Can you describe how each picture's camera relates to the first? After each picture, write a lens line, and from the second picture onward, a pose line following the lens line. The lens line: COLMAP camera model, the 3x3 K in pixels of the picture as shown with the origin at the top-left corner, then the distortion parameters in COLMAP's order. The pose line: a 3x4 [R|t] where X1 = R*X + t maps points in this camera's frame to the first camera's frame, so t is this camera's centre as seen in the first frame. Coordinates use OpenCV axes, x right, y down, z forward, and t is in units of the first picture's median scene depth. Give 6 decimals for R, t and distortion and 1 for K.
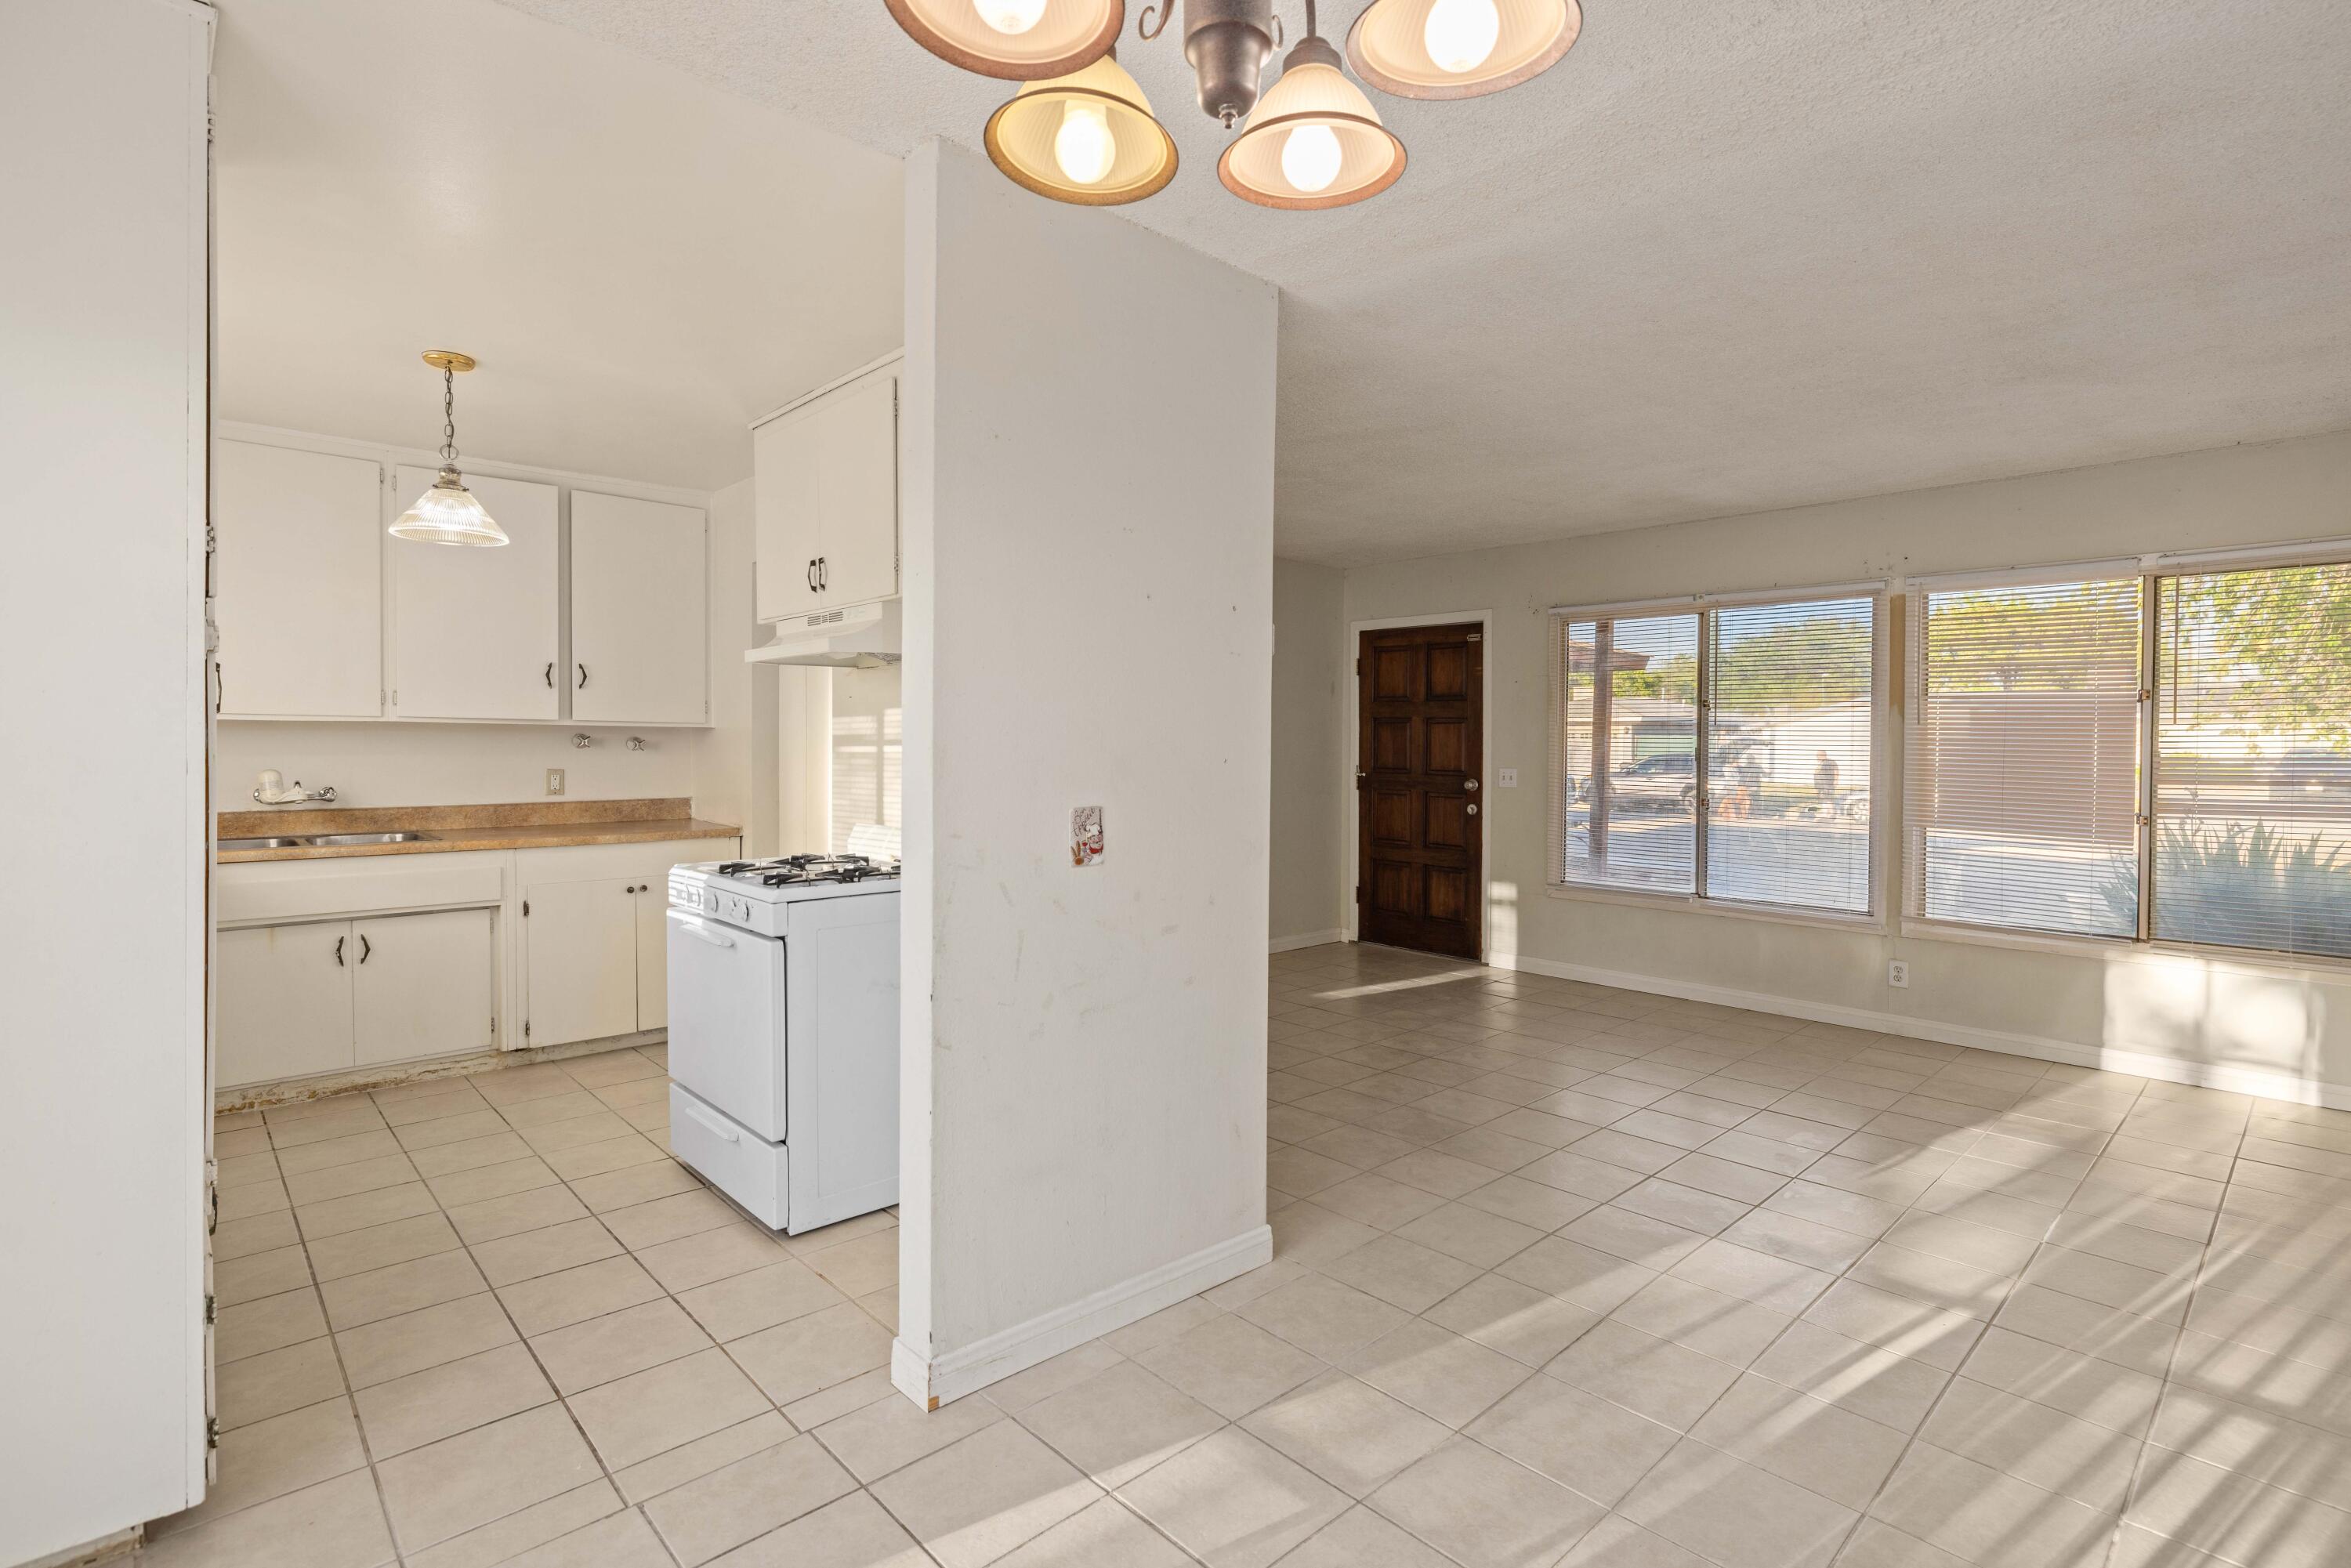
lens RADIAL K [[1114.8, 0, 1187.1], [0, 1114.8, 766.6], [0, 0, 1]] dist [-0.011901, 0.001061]
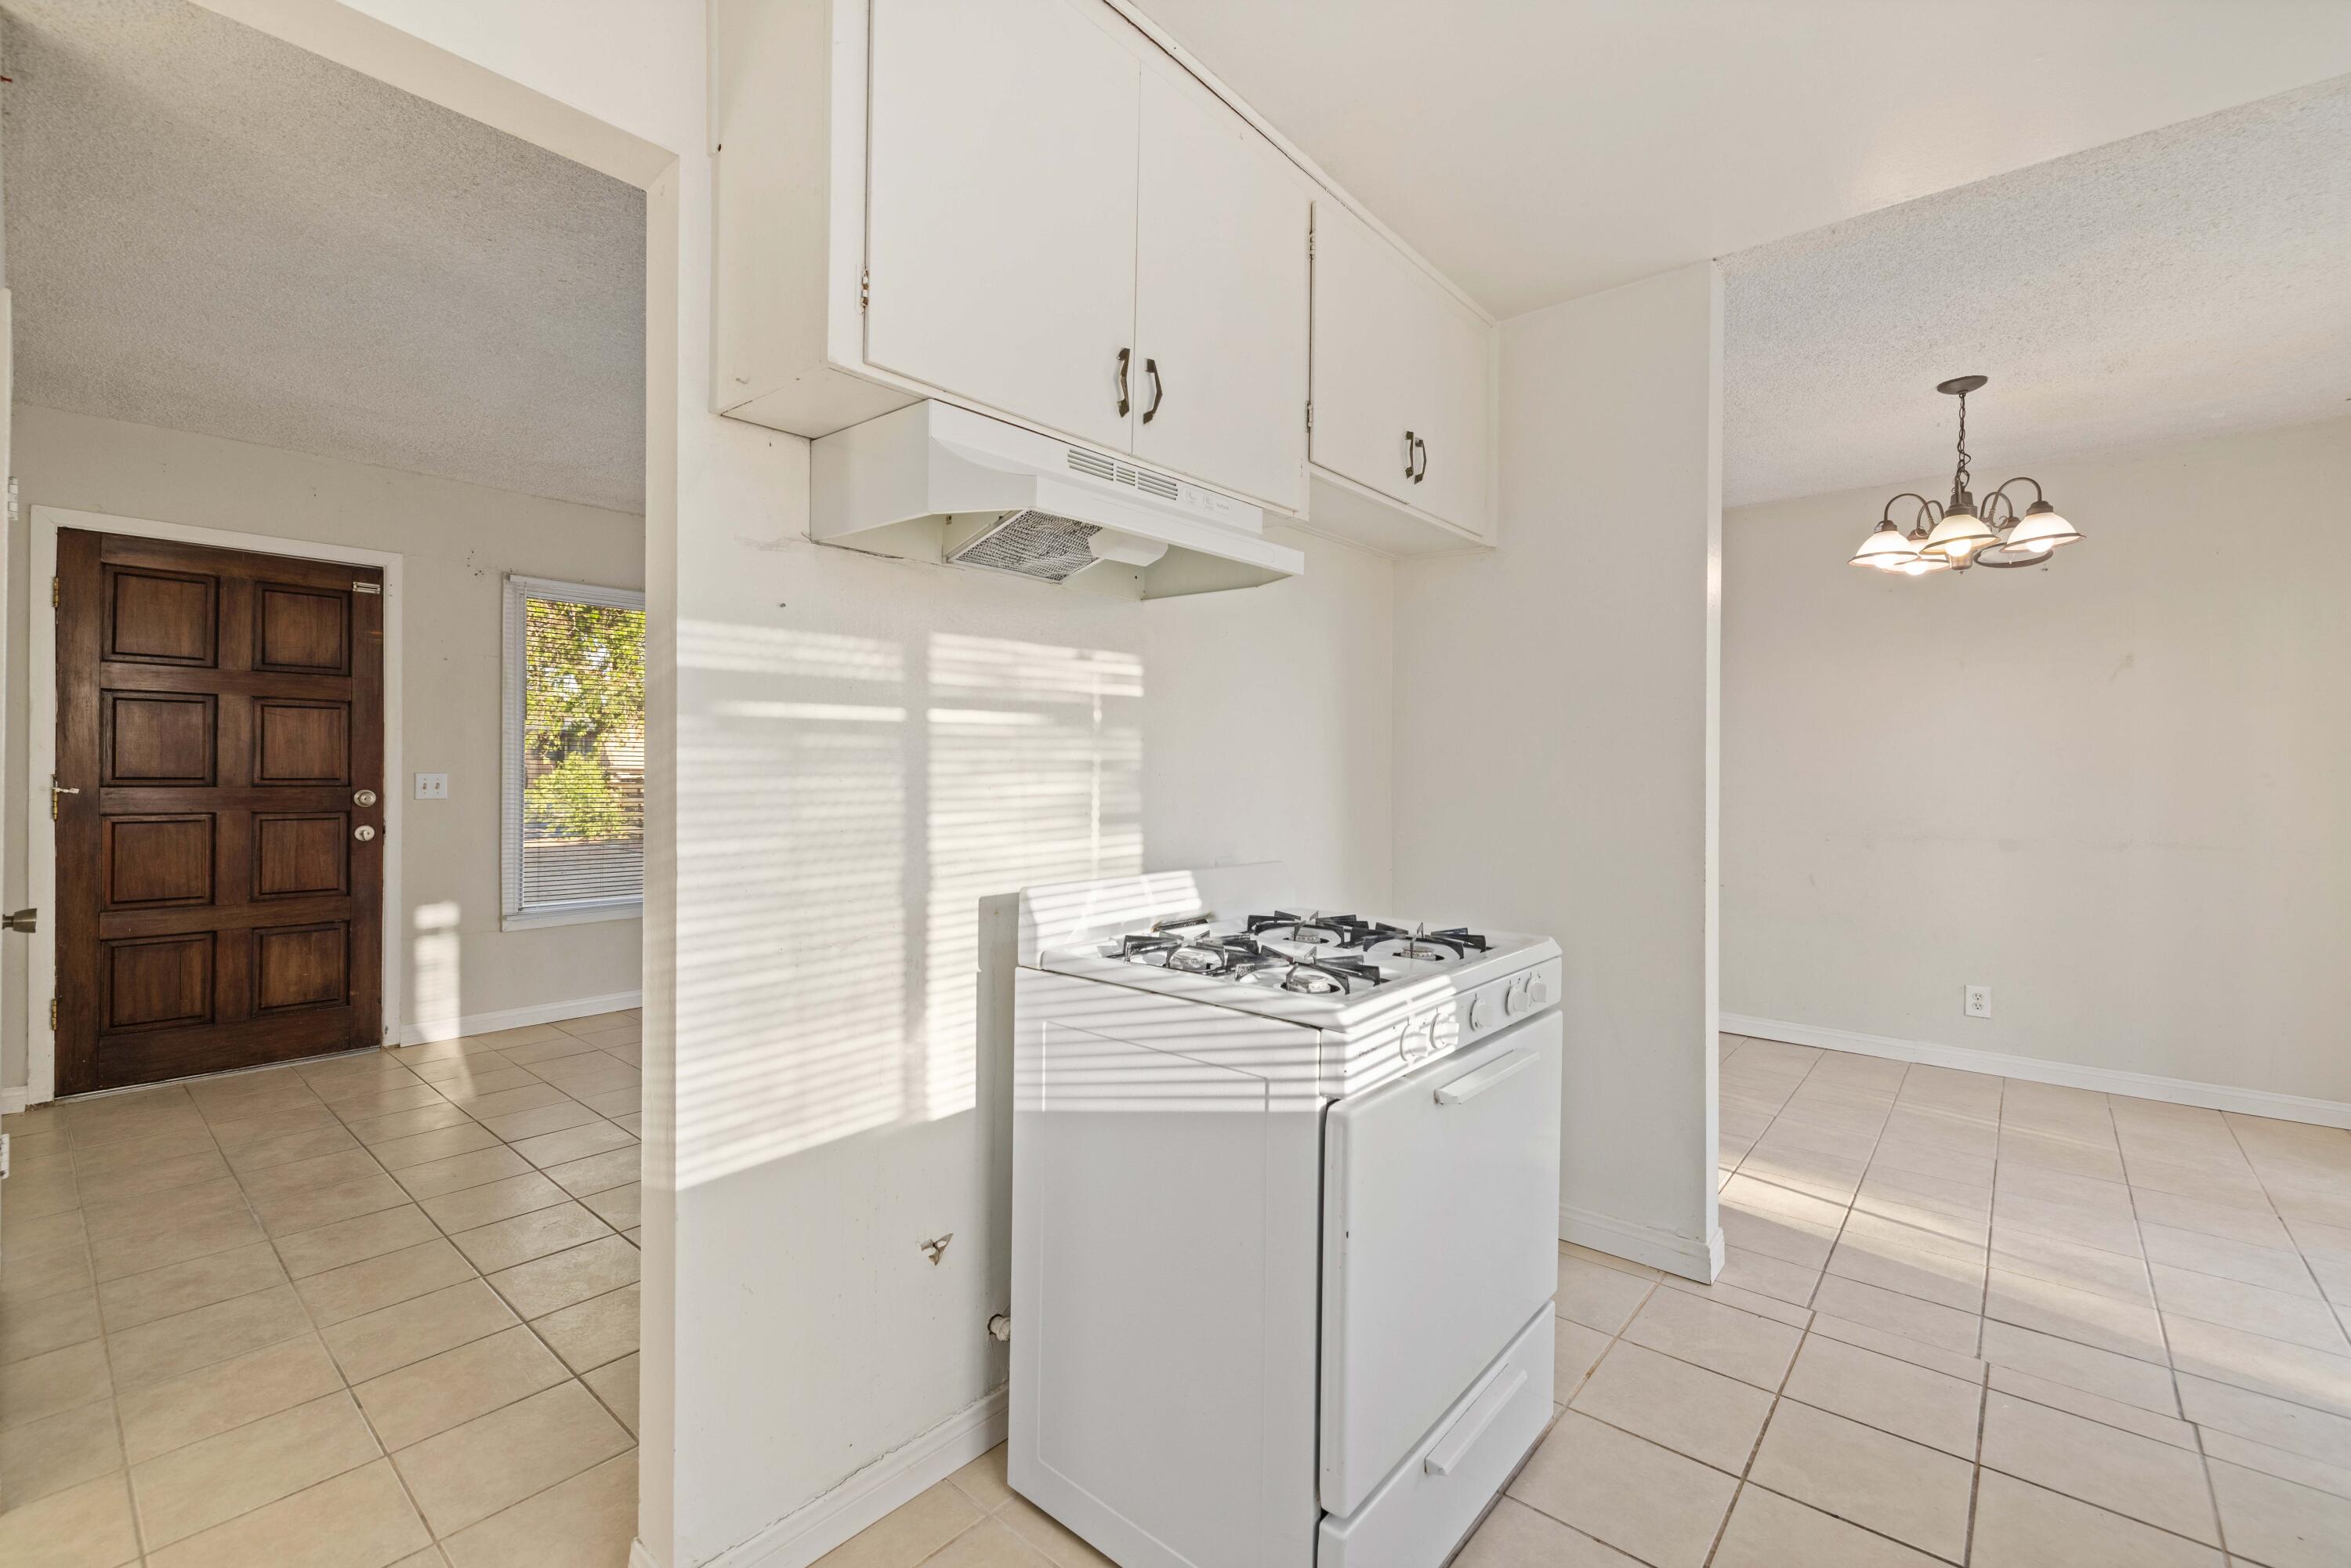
lens RADIAL K [[1002.0, 0, 1172.8], [0, 1002.0, 764.9], [0, 0, 1]] dist [-0.001822, -0.000428]
pose [[-0.105686, -0.009778, 0.994352, -0.424736], [0.011341, 0.999875, 0.011038, -0.005627], [-0.994335, 0.012444, -0.105561, 0.565419]]
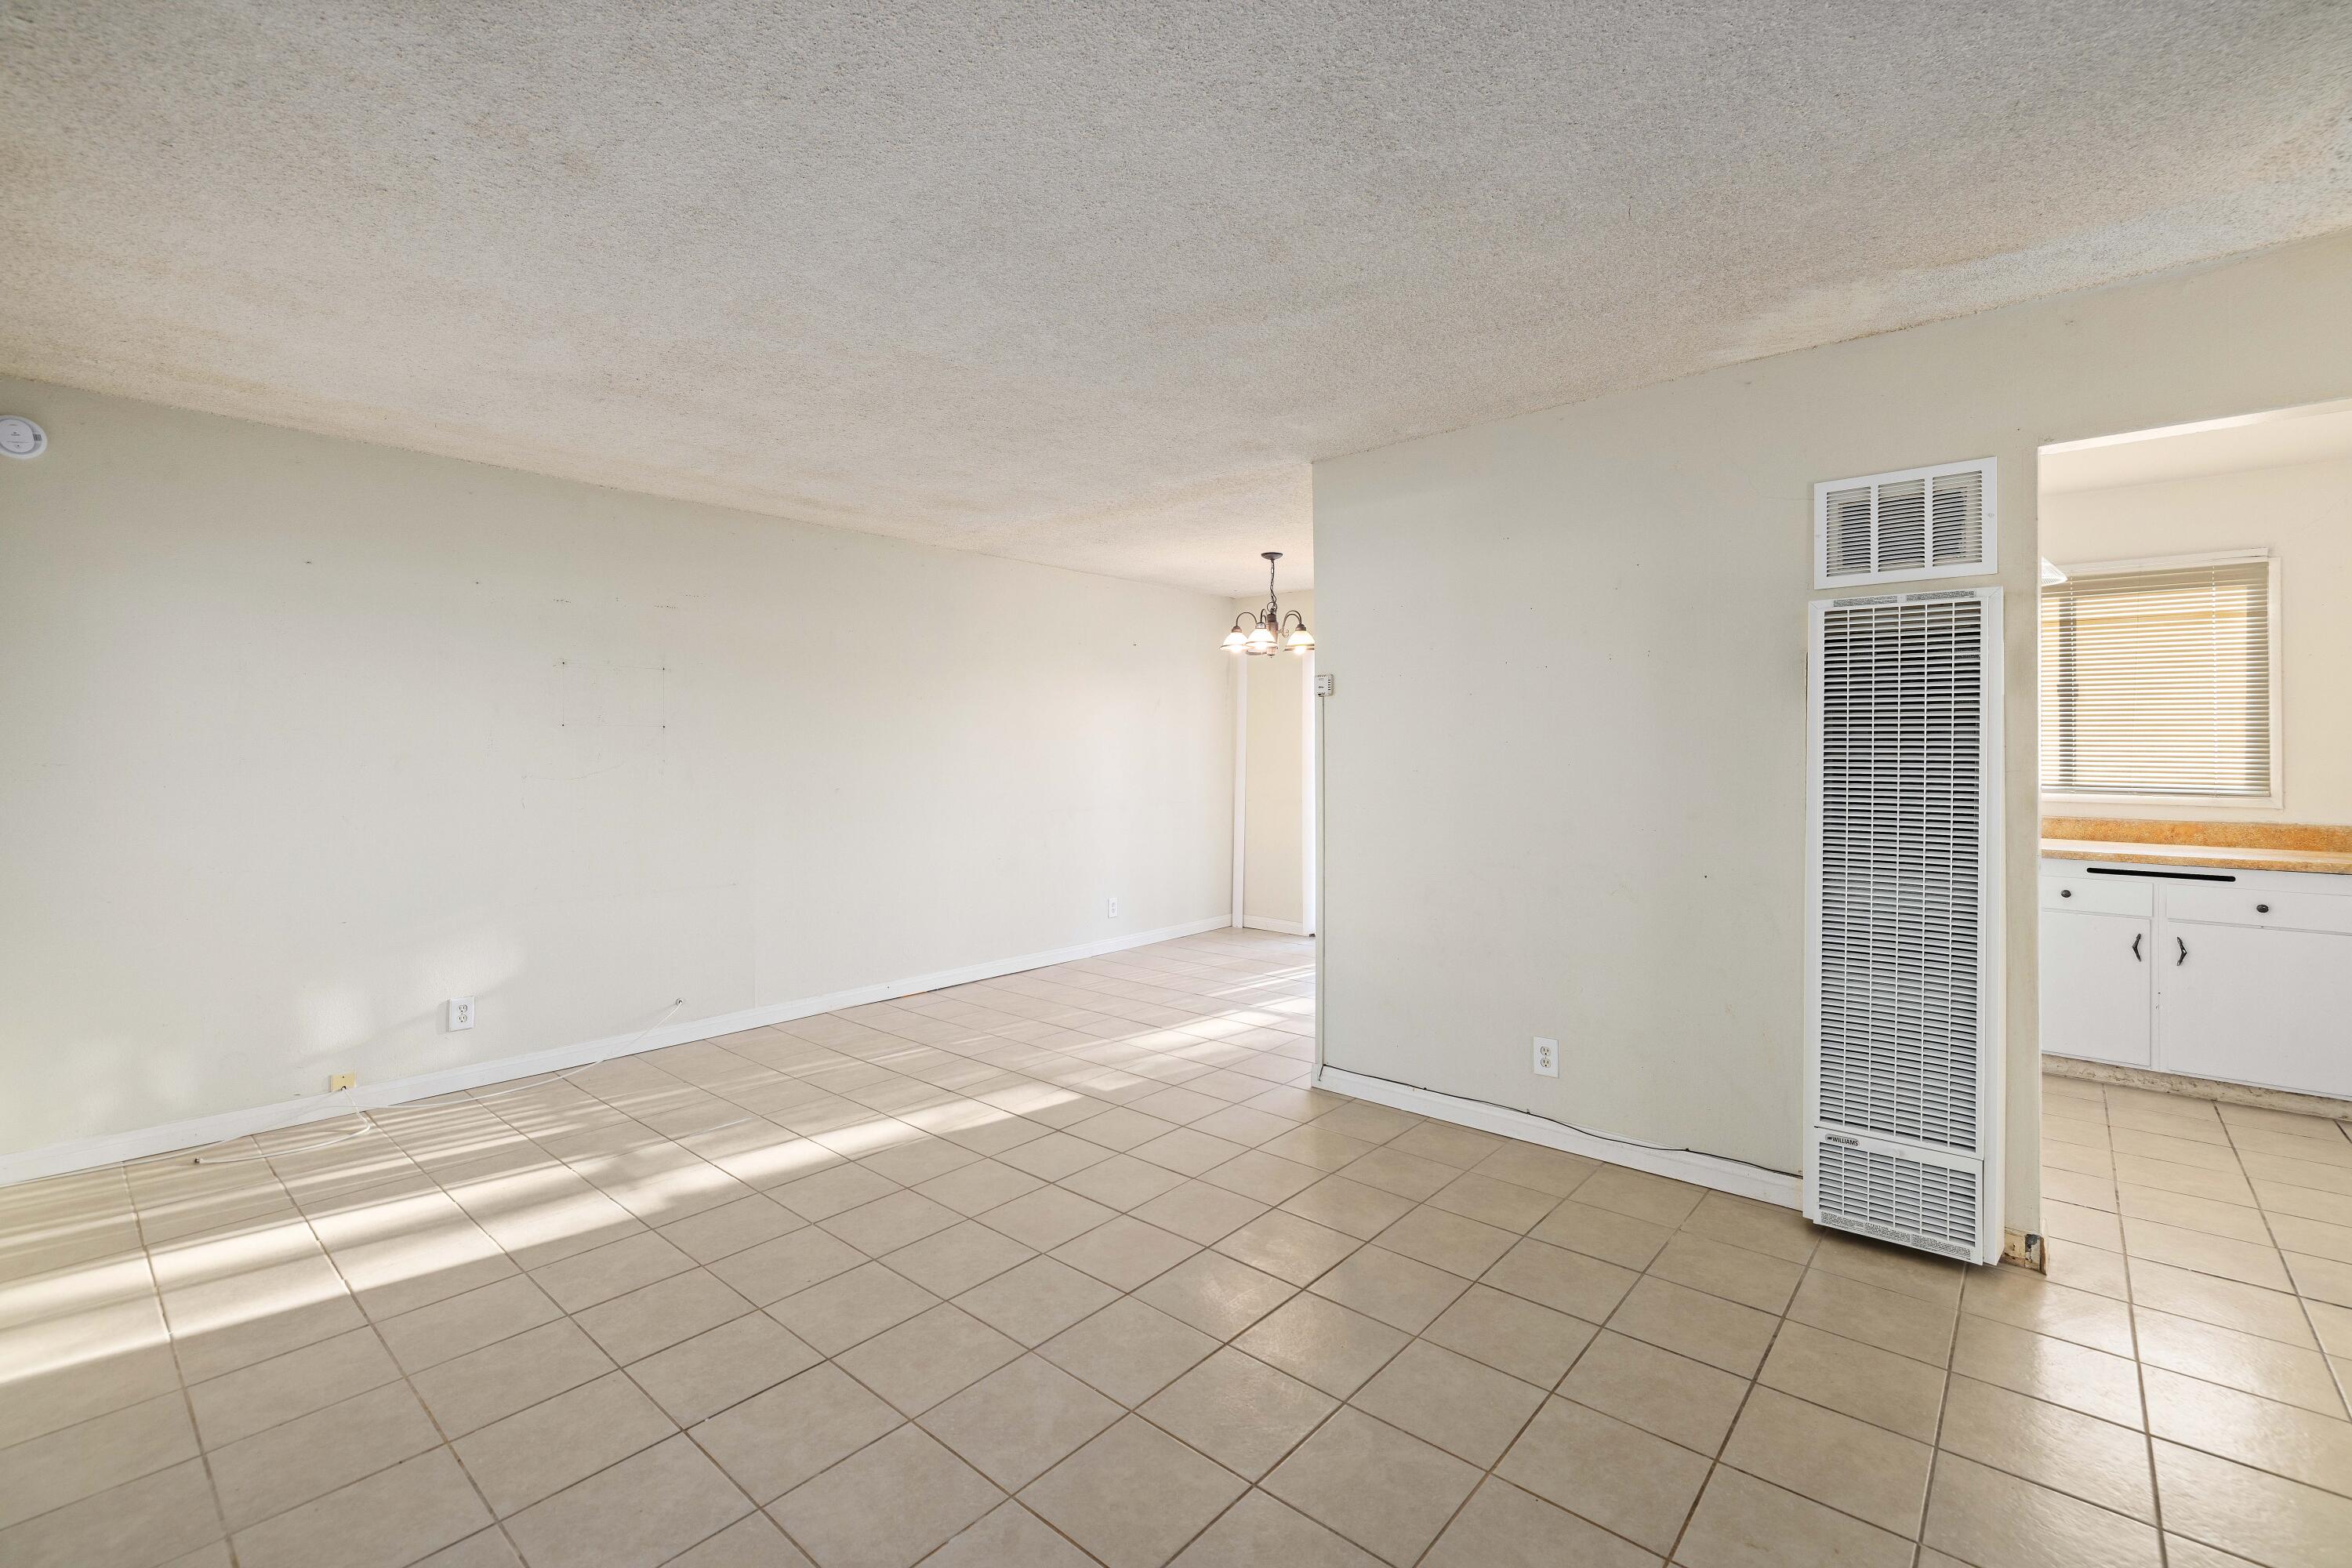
lens RADIAL K [[1002.6, 0, 1178.6], [0, 1002.6, 753.5], [0, 0, 1]] dist [-0.001584, -0.000255]
pose [[-0.995740, -0.005640, -0.092032, 0.169664], [-0.007400, 0.999796, 0.018795, -0.019522], [0.091907, 0.019396, -0.995579, 1.009619]]
